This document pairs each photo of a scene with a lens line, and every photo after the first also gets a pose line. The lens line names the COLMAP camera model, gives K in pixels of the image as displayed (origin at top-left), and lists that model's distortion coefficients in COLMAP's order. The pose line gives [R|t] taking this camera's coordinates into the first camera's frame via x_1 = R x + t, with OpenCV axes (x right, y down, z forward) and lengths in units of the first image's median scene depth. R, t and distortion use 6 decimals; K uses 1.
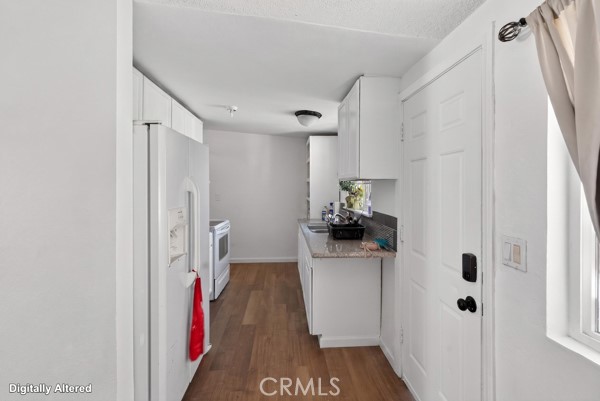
lens RADIAL K [[274.9, 0, 300.3], [0, 274.9, 185.7], [0, 0, 1]] dist [0.000186, 0.000057]
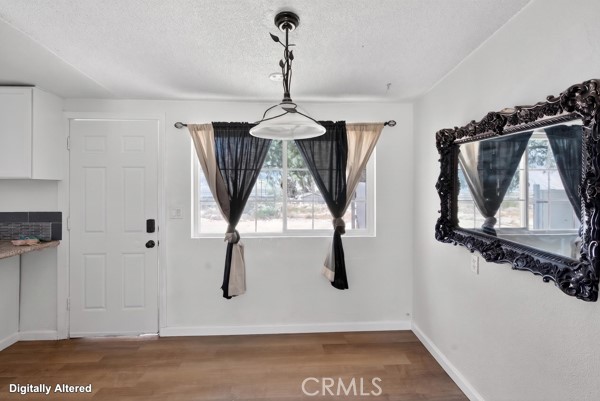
lens RADIAL K [[274.9, 0, 300.3], [0, 274.9, 185.7], [0, 0, 1]] dist [0.000186, 0.000057]
pose [[0.015815, 0.006229, 0.999856, -1.360037], [-0.000210, 0.999981, -0.006226, 0.013177], [-0.999875, -0.000111, 0.015816, -0.130653]]
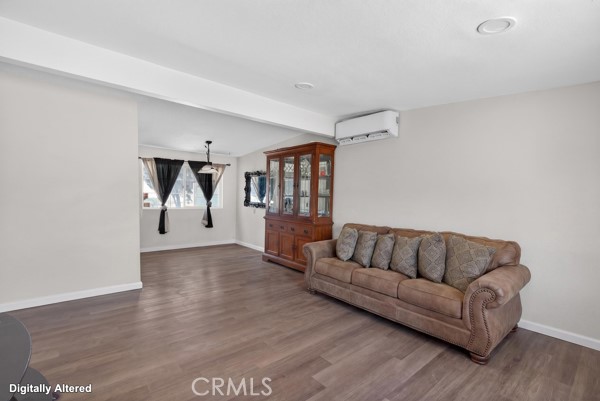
lens RADIAL K [[282.0, 0, 300.0], [0, 282.0, 200.5], [0, 0, 1]] dist [-0.000017, 0.000006]
pose [[-0.613890, -0.041422, 0.788304, -4.453642], [-0.030349, 0.999122, 0.028865, 0.026746], [-0.788808, -0.006204, -0.614608, 1.471186]]
